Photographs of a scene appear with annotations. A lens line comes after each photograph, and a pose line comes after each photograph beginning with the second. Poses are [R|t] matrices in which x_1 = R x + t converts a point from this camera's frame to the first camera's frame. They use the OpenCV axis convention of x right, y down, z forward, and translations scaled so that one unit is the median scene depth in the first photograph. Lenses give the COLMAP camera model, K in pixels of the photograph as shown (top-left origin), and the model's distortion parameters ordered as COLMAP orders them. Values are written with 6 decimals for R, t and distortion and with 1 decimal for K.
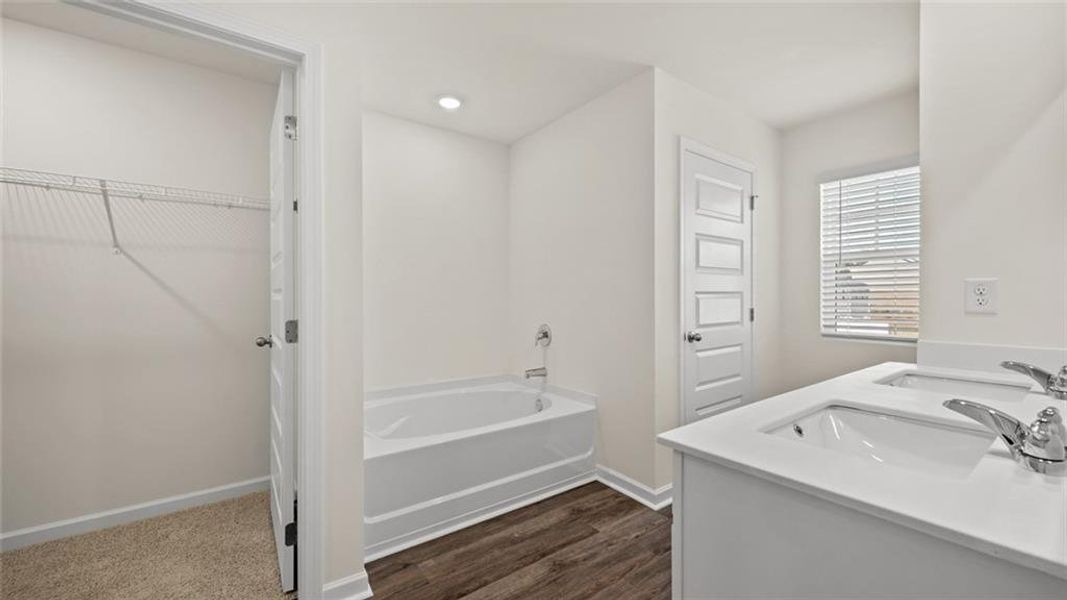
lens RADIAL K [[415.8, 0, 530.1], [0, 415.8, 296.4], [0, 0, 1]] dist [0.003639, 0.000048]
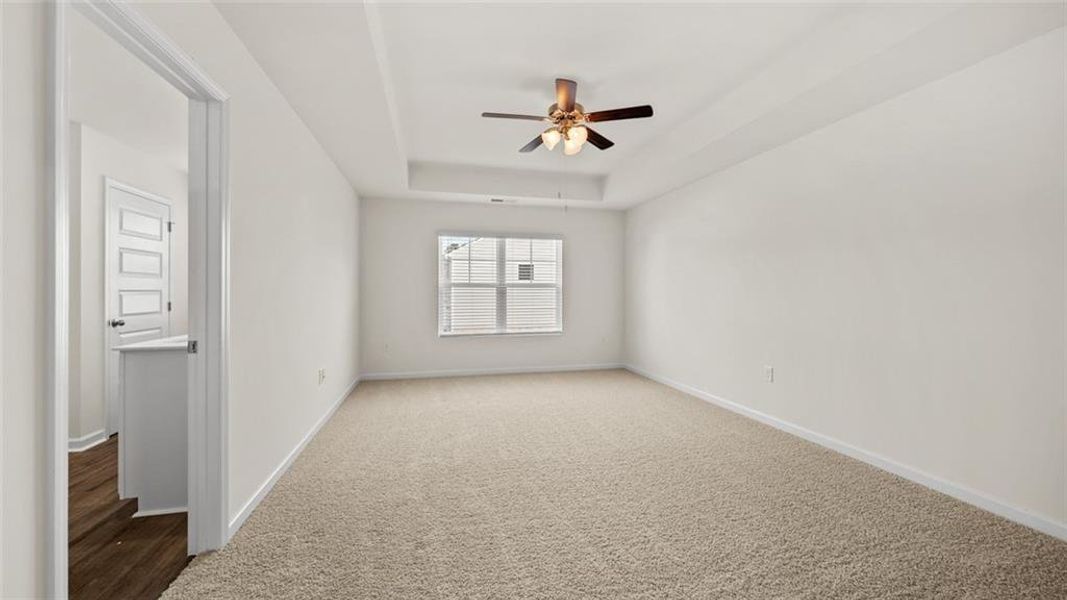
lens RADIAL K [[415.8, 0, 527.0], [0, 415.8, 291.9], [0, 0, 1]] dist [0.003639, 0.000048]
pose [[0.385435, 0.002195, 0.922732, -0.341323], [-0.002453, 0.999996, -0.001354, -0.006646], [-0.922732, -0.001742, 0.385439, -0.744961]]
